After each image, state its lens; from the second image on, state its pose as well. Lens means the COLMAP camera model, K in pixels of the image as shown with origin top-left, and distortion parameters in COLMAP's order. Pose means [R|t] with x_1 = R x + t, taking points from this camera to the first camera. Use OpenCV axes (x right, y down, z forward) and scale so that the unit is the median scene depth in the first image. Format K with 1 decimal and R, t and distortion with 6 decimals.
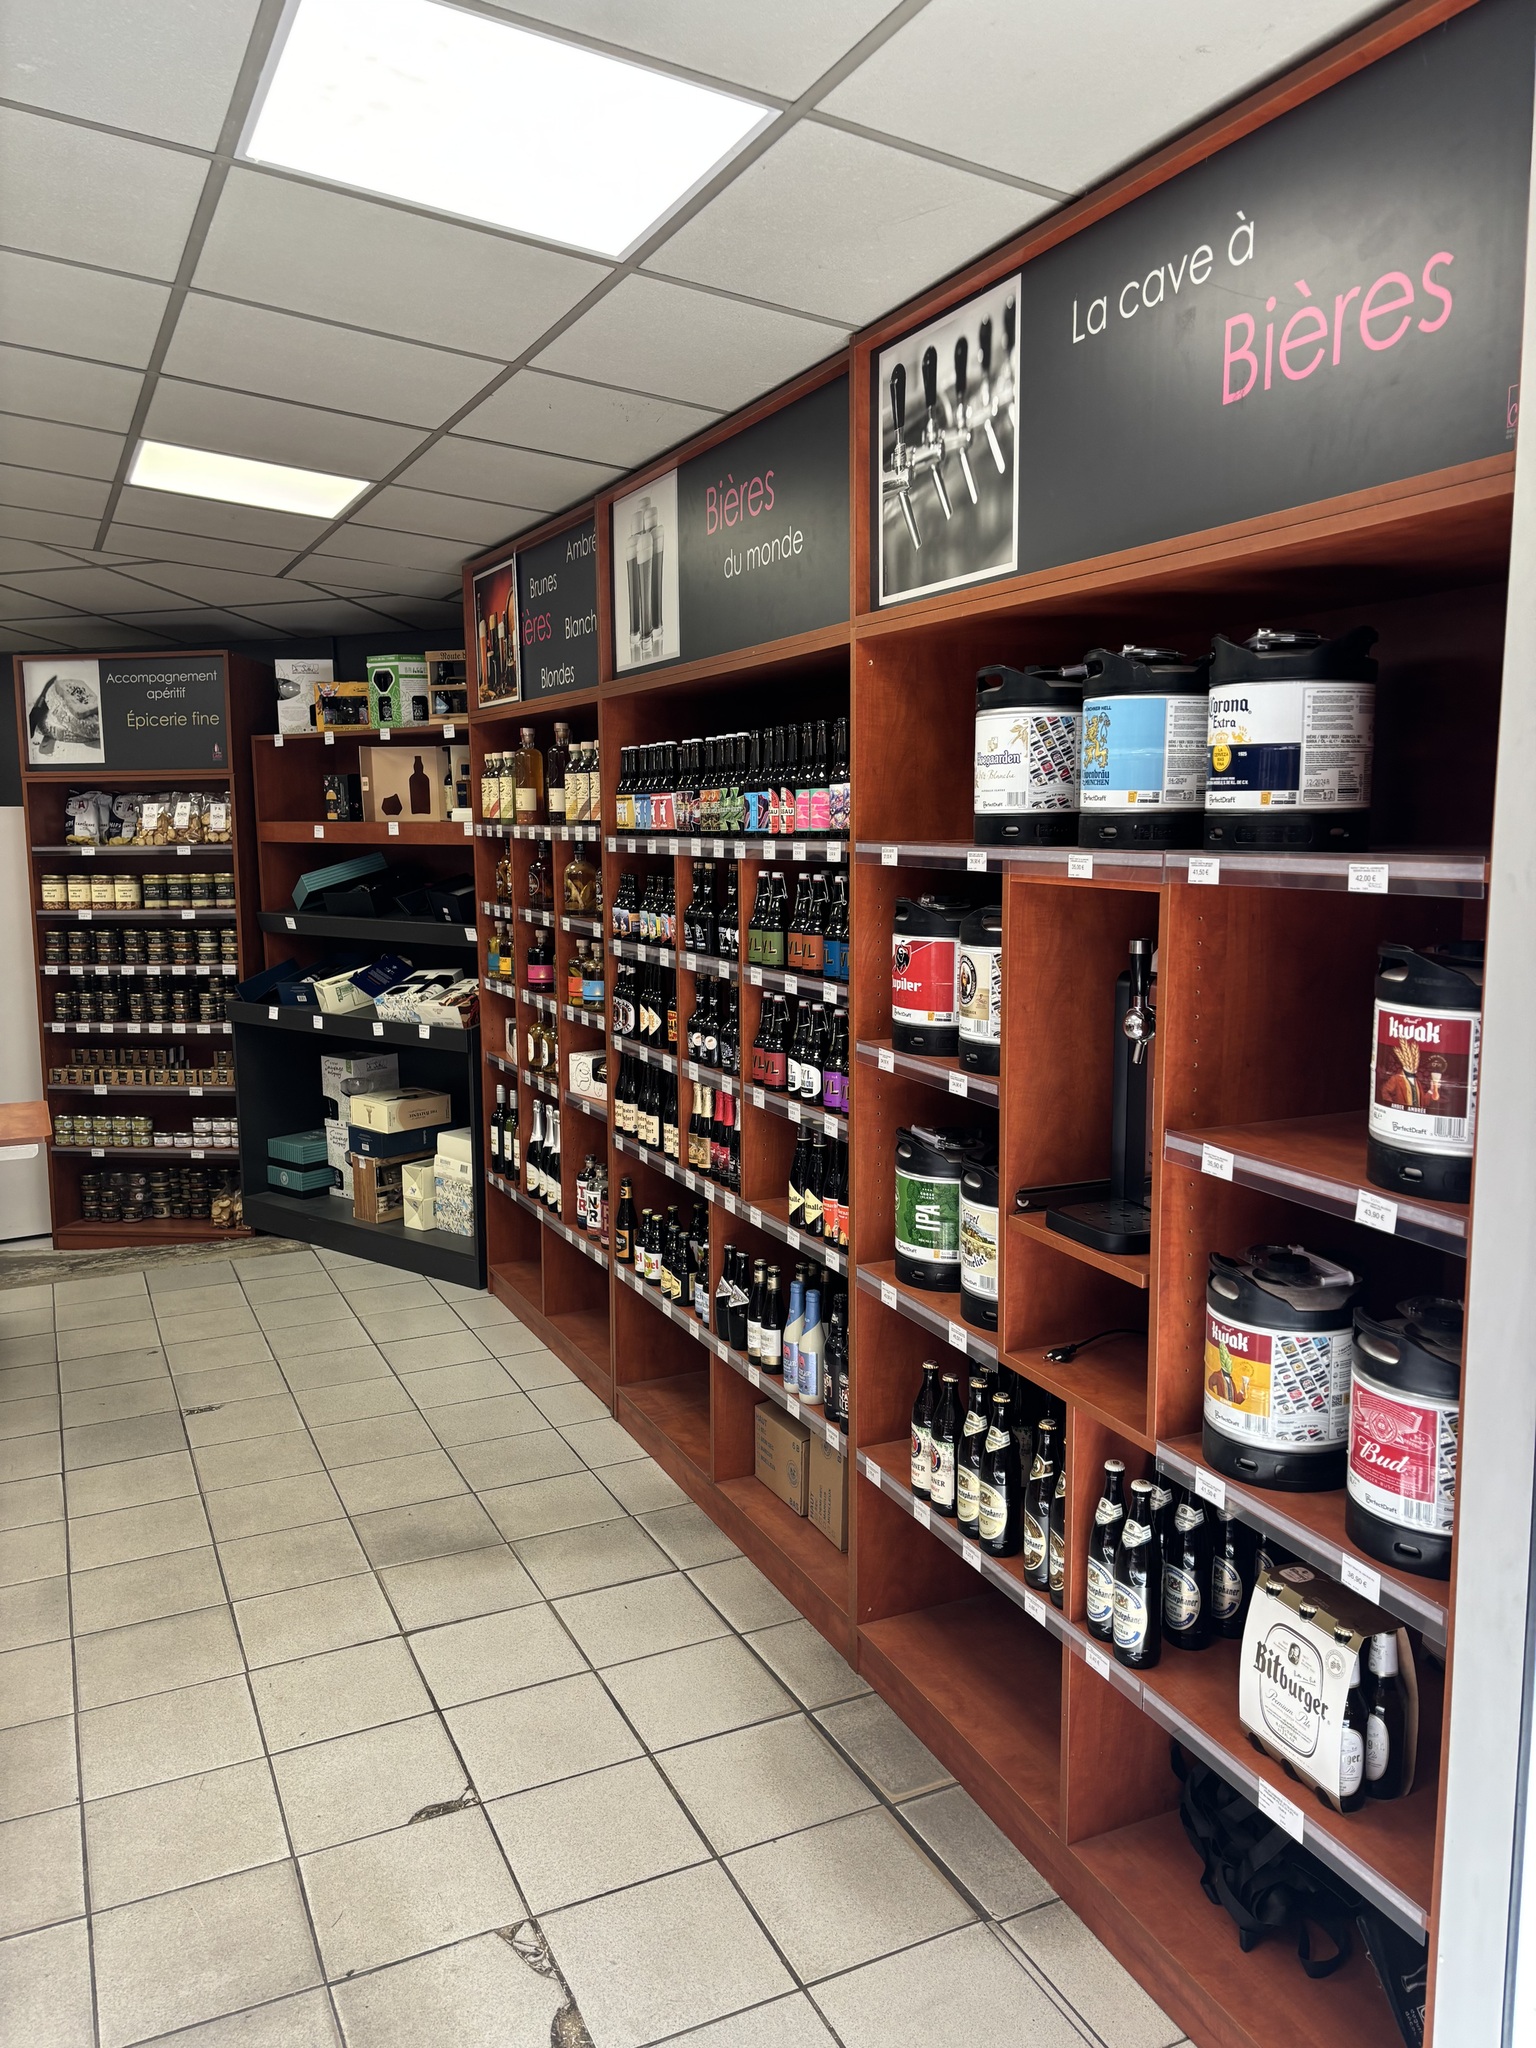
lens RADIAL K [[1592.9, 0, 764.6], [0, 1592.9, 1027.3], [0, 0, 1]] dist [0.045020, -0.043124]
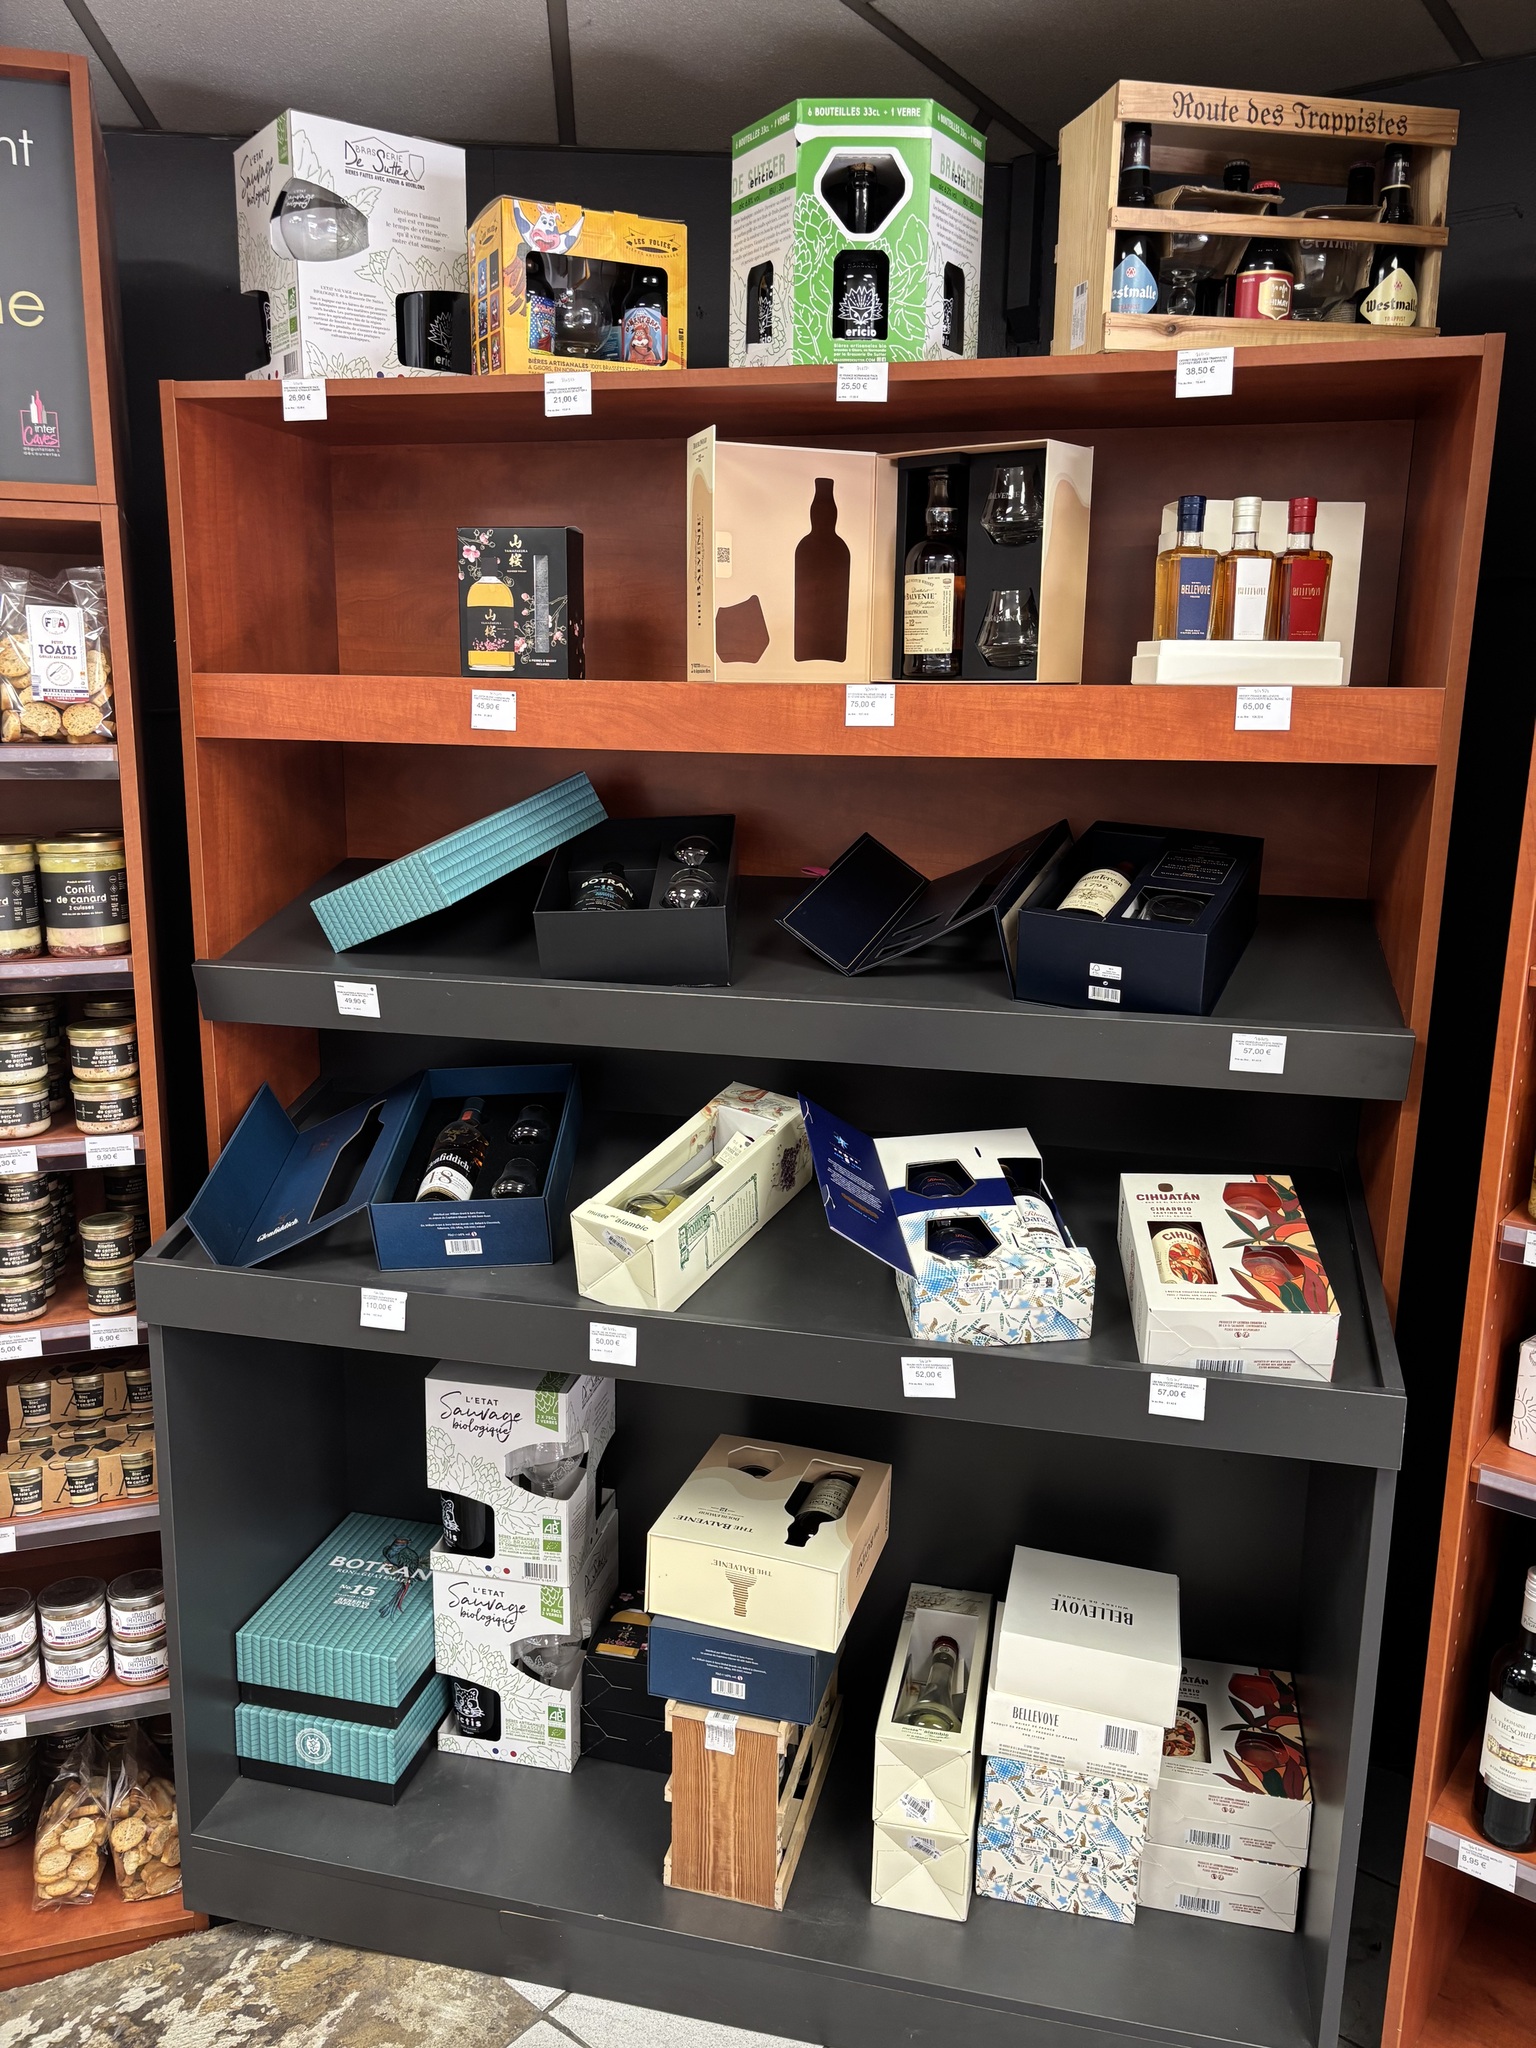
lens RADIAL K [[1592.9, 0, 759.2], [0, 1592.9, 1013.2], [0, 0, 1]] dist [0.045020, -0.043124]
pose [[0.898858, -0.064784, 0.433426, -0.353434], [0.036588, 0.996654, 0.073091, -0.080735], [-0.436711, -0.049840, 0.898220, 0.665810]]
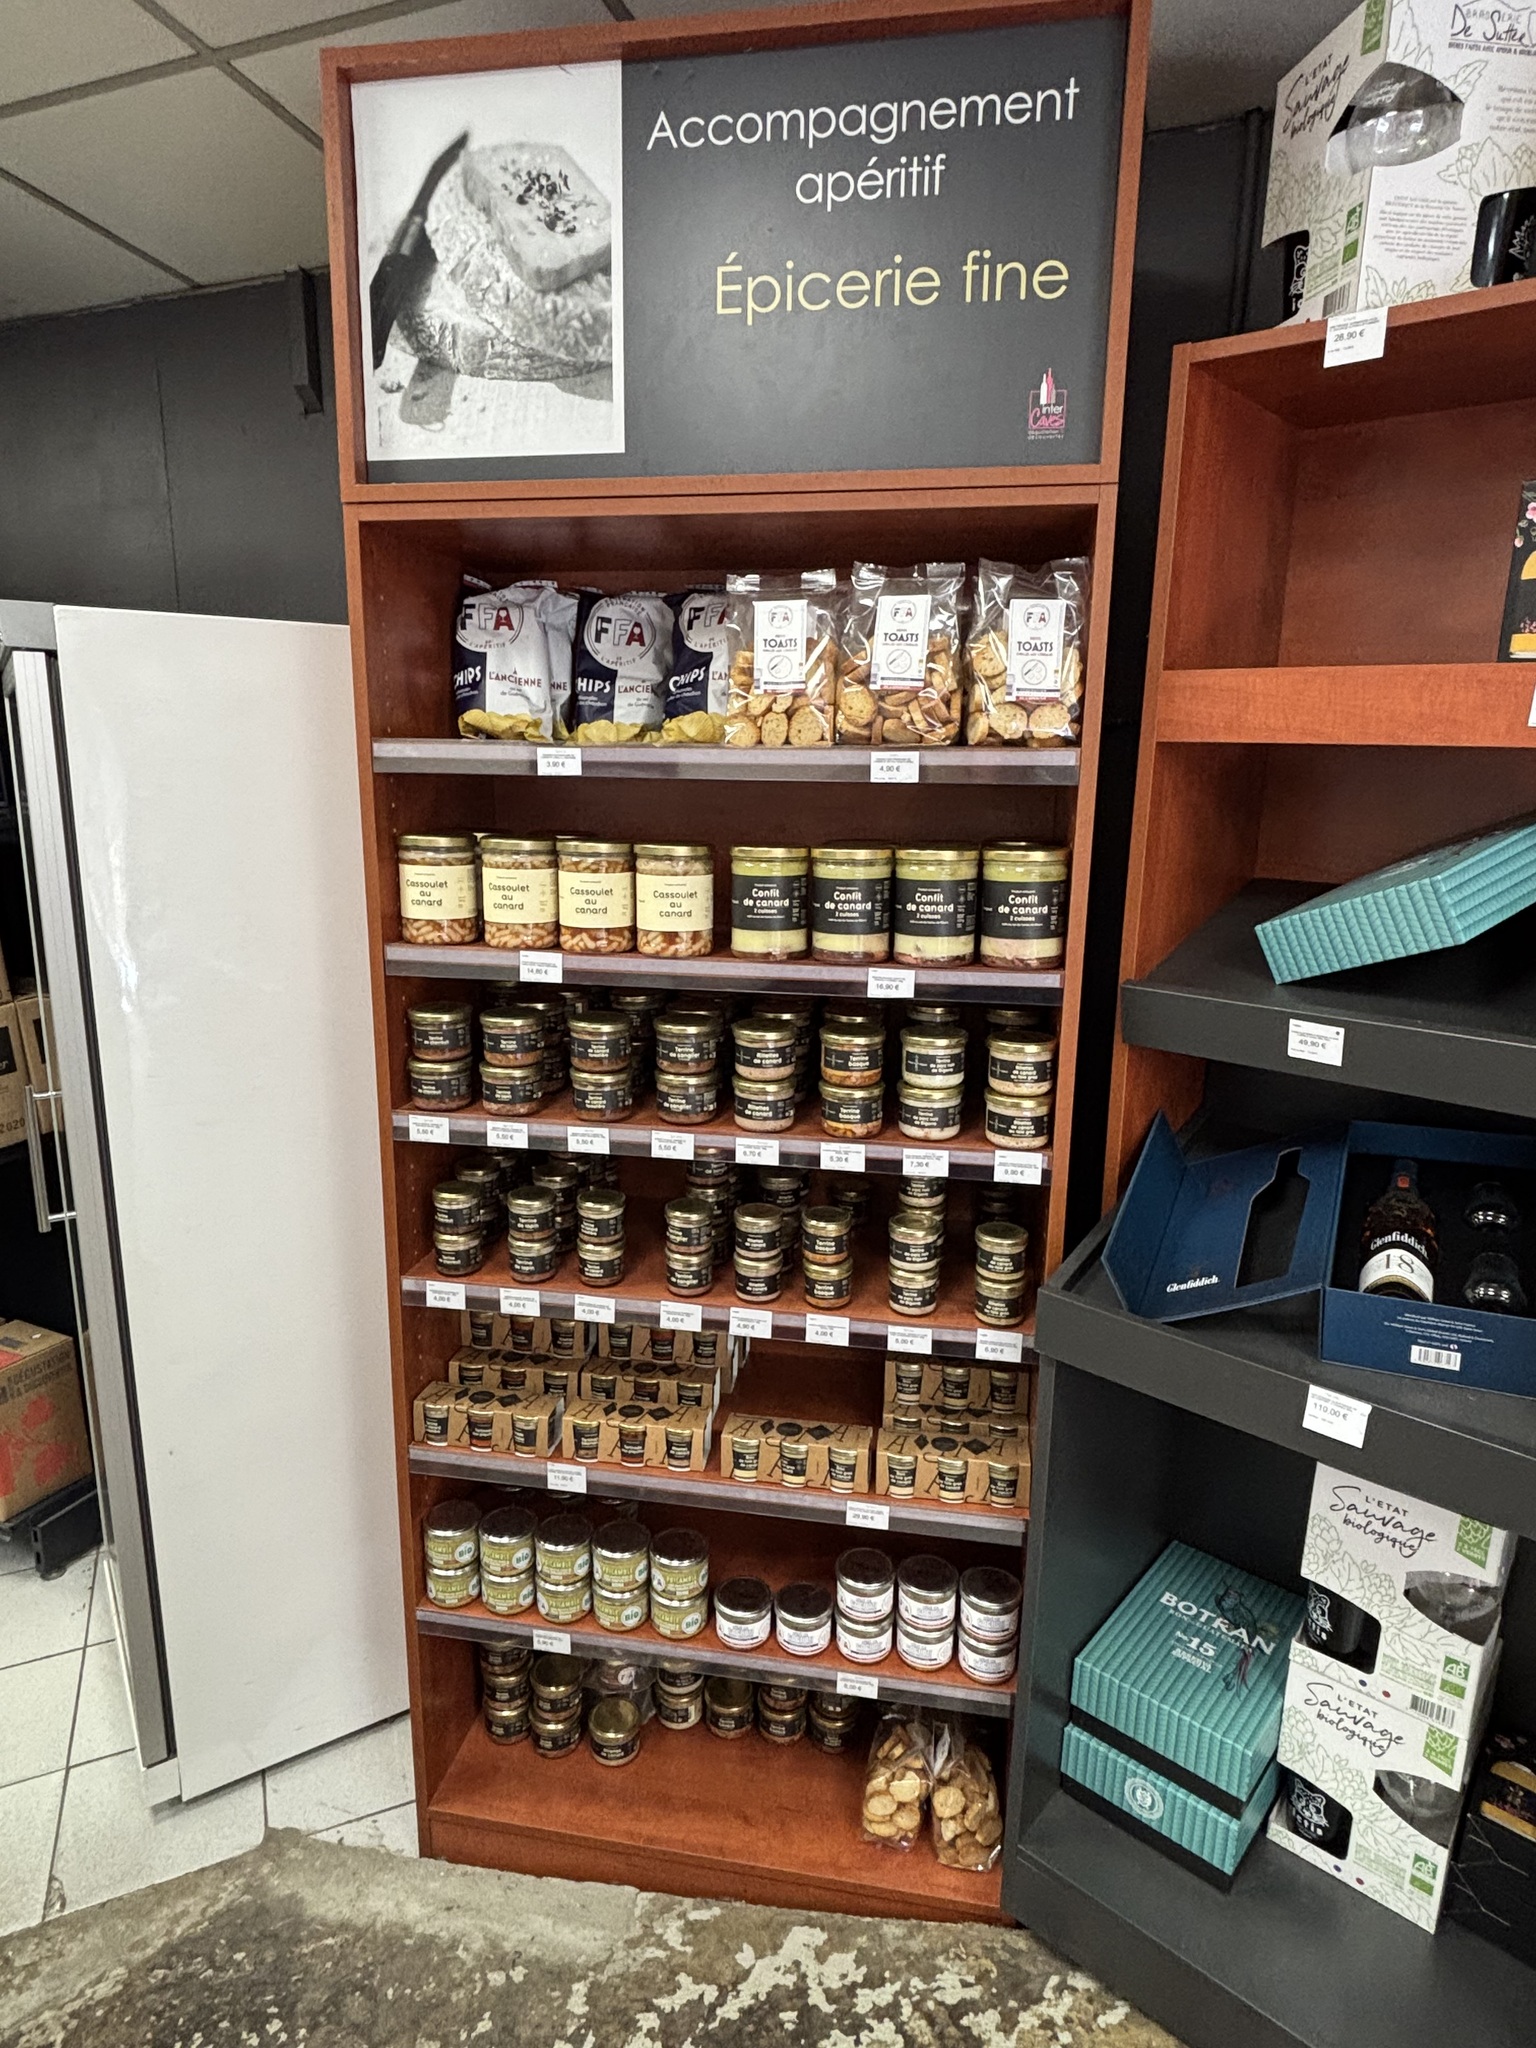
lens RADIAL K [[1219.5, 0, 750.7], [0, 1219.5, 1021.1], [0, 0, 1]] dist [0.010666, -0.008270]
pose [[0.999168, 0.029620, -0.028045, -0.378498], [-0.026796, 0.994999, 0.096221, -0.084520], [0.030755, -0.095390, 0.994965, 0.768846]]
